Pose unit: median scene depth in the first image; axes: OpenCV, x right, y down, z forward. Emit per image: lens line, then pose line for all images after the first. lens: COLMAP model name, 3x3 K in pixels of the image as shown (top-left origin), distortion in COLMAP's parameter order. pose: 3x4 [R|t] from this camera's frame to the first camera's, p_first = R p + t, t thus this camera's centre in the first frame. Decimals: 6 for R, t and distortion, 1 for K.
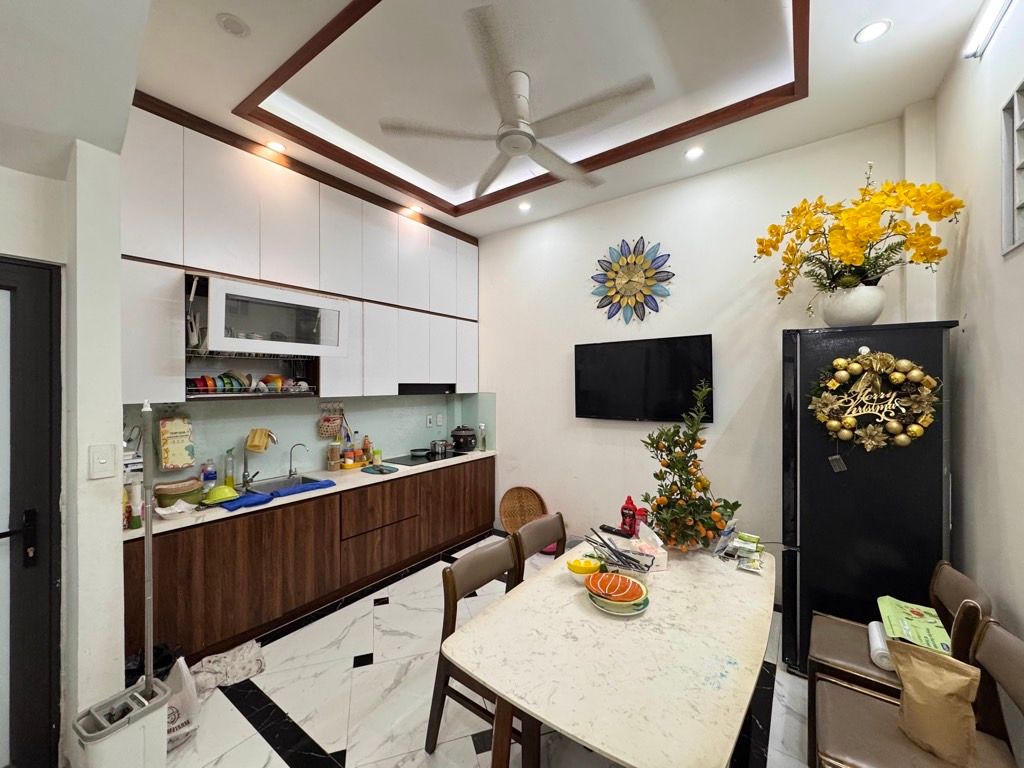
lens RADIAL K [[408.1, 0, 511.1], [0, 408.1, 380.2], [0, 0, 1]] dist [-0.004035, 0.000602]
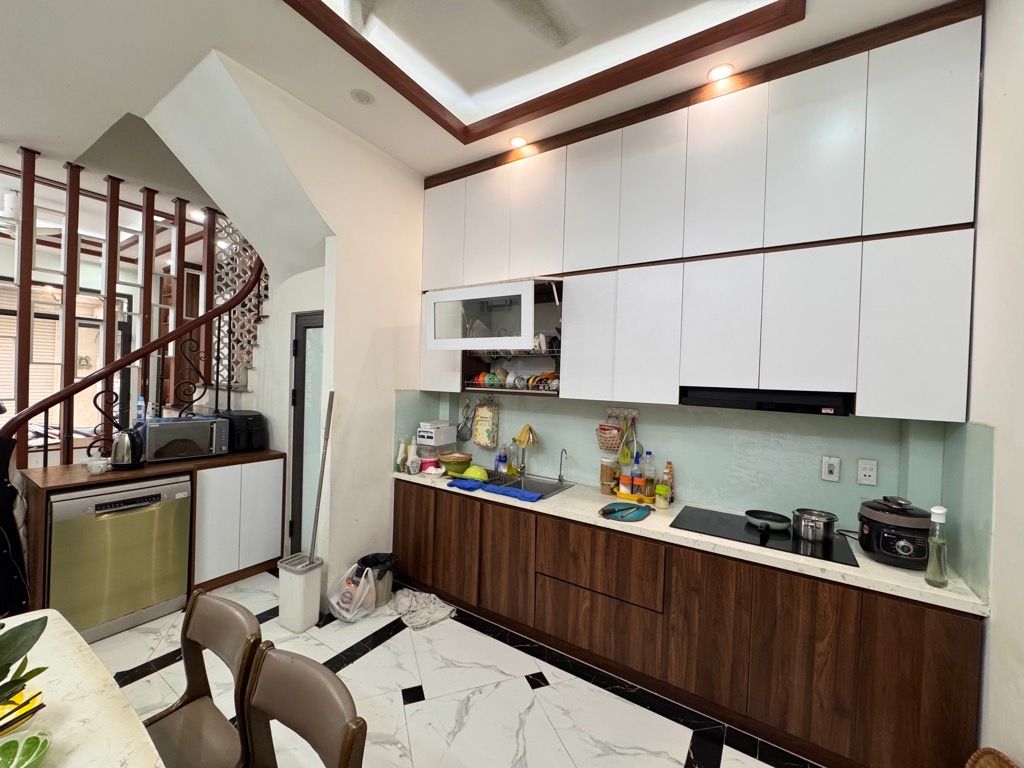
lens RADIAL K [[408.1, 0, 515.1], [0, 408.1, 381.9], [0, 0, 1]] dist [-0.004035, 0.000602]
pose [[0.047333, 0.010234, -0.998827, 0.404924], [-0.026157, 0.999617, 0.009003, 0.003274], [0.998537, 0.025700, 0.047583, 0.915855]]
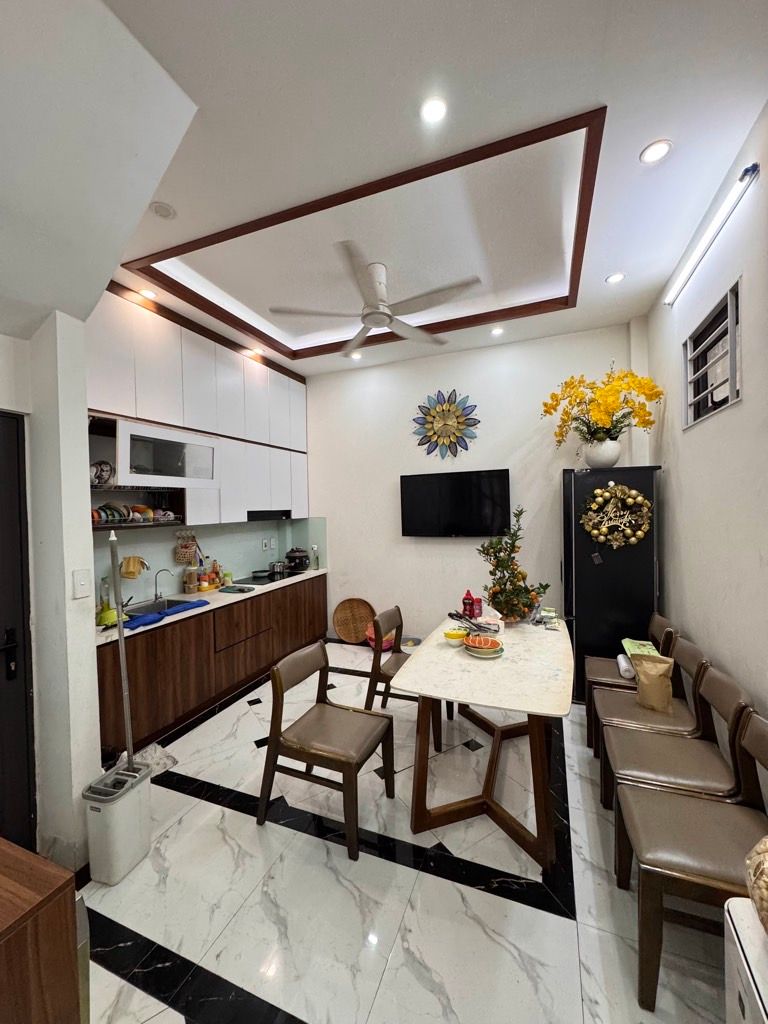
lens RADIAL K [[408.1, 0, 385.6], [0, 408.1, 508.6], [0, 0, 1]] dist [-0.004035, 0.000602]
pose [[0.969662, -0.019448, 0.243674, -0.230730], [0.016083, 0.999746, 0.015793, -0.012331], [-0.243920, -0.011395, 0.969728, -0.195810]]
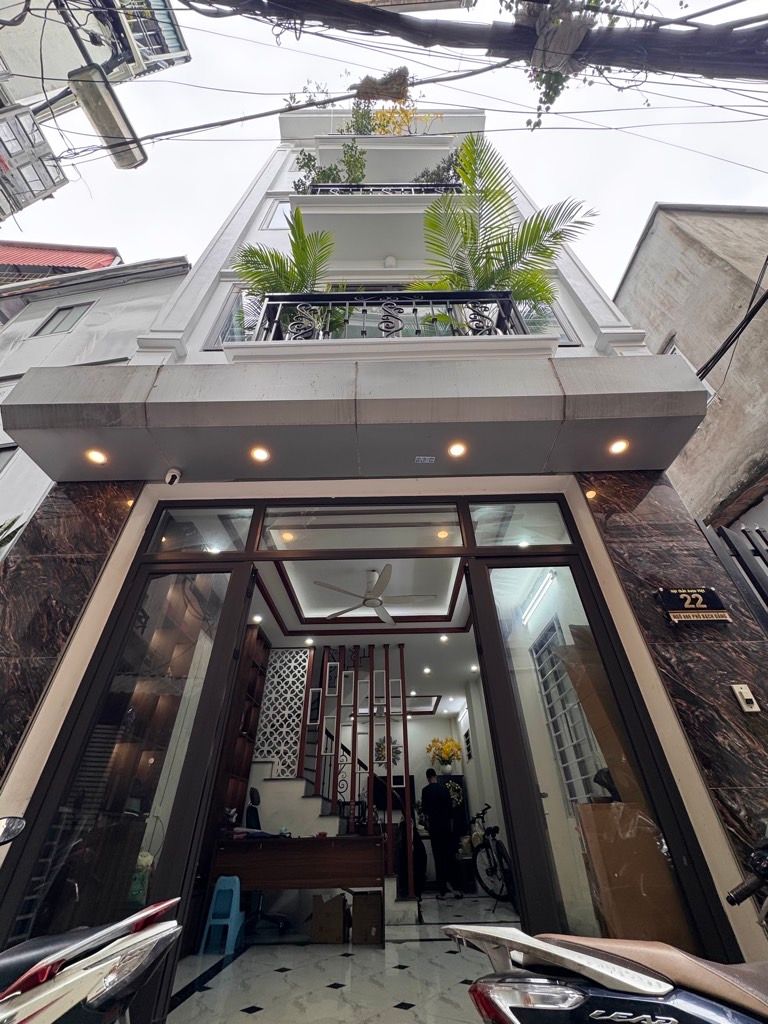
lens RADIAL K [[408.1, 0, 384.9], [0, 408.1, 512.2], [0, 0, 1]] dist [-0.004035, 0.000602]
pose [[0.817270, 0.354358, 0.454424, -2.050448], [0.008647, 0.780950, -0.624533, 0.295755], [-0.576191, 0.514341, 0.635183, -2.158703]]
